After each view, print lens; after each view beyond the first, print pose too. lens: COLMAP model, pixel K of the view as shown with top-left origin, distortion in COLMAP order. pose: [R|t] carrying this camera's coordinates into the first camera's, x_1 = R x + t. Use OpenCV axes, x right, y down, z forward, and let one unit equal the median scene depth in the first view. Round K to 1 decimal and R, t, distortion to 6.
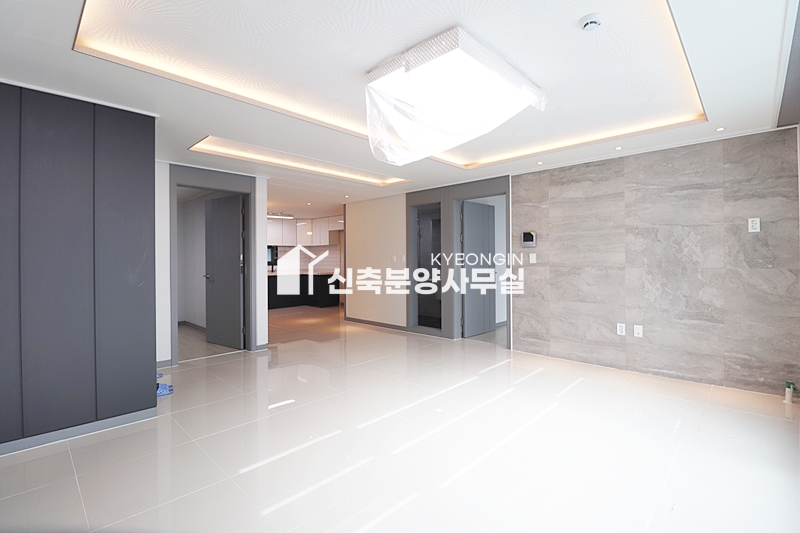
lens RADIAL K [[371.8, 0, 400.0], [0, 371.8, 266.5], [0, 0, 1]] dist [-0.031440, -0.000109]
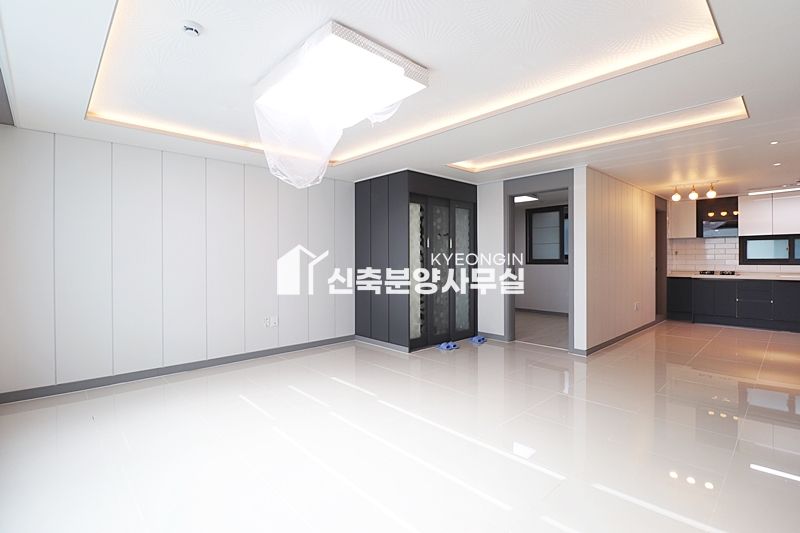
lens RADIAL K [[376.8, 0, 400.4], [0, 376.8, 258.1], [0, 0, 1]] dist [-0.000946, -0.000128]
pose [[-0.048051, 0.009170, -0.998803, 0.868977], [-0.015432, 0.999832, 0.009921, -0.025395], [0.998726, 0.015890, -0.047901, 0.899182]]
